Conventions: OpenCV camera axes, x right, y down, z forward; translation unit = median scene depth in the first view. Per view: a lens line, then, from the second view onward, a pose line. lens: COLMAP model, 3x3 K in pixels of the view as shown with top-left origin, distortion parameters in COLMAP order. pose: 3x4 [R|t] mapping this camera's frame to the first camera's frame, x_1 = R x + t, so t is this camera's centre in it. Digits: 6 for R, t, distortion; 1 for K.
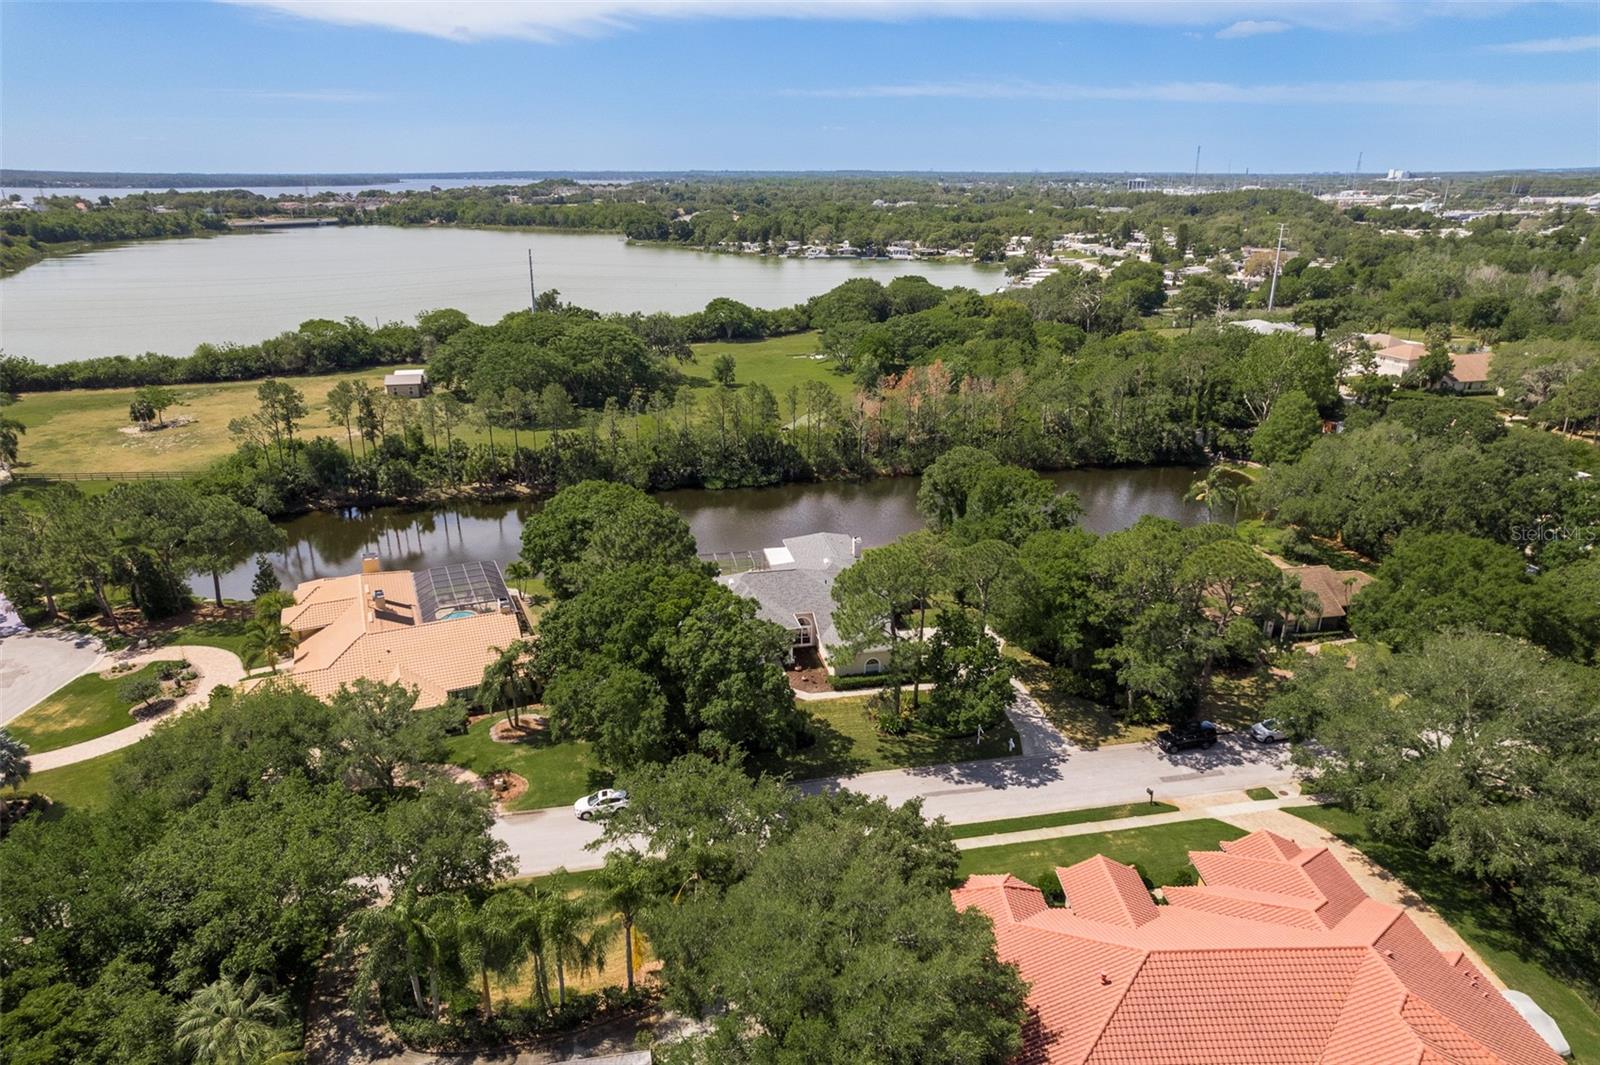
lens RADIAL K [[1032.3, 0, 797.8], [0, 1032.3, 531.9], [0, 0, 1]] dist [-0.027688, 0.050821]
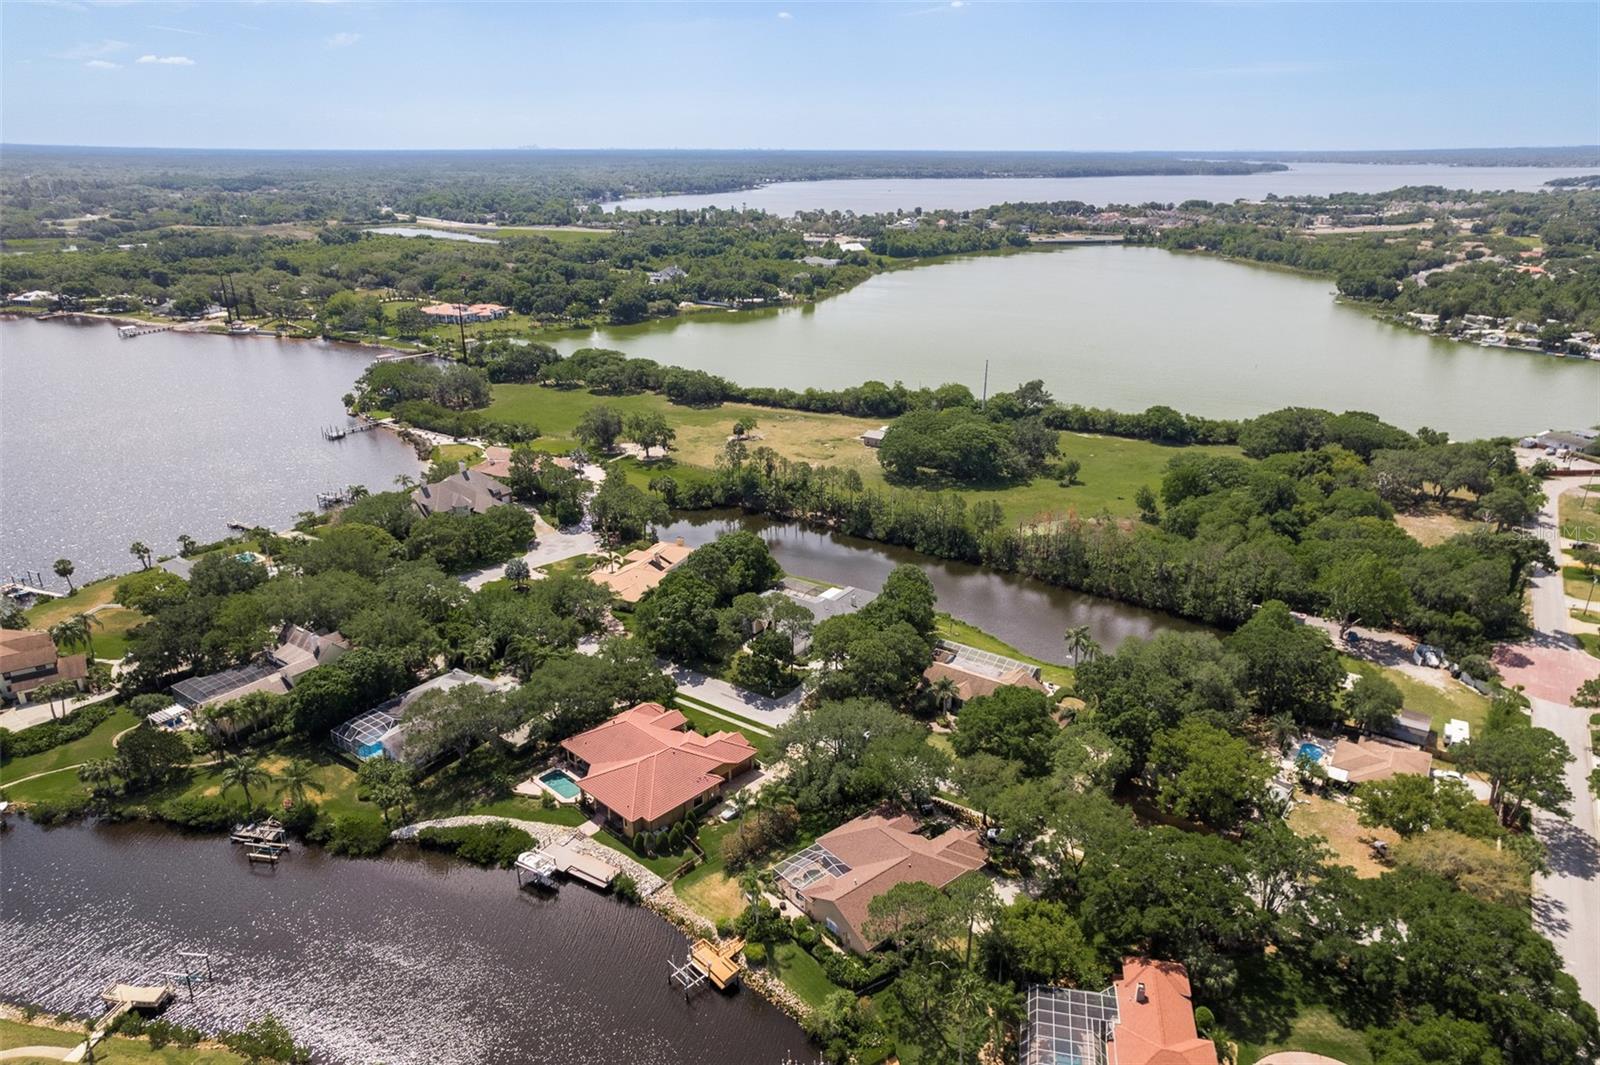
lens RADIAL K [[1032.3, 0, 797.8], [0, 1032.3, 531.9], [0, 0, 1]] dist [-0.027688, 0.050821]
pose [[0.695059, 0.257672, -0.671191, 1.200122], [-0.241680, 0.962980, 0.119416, -0.300566], [0.677114, 0.079212, 0.731603, -0.464593]]
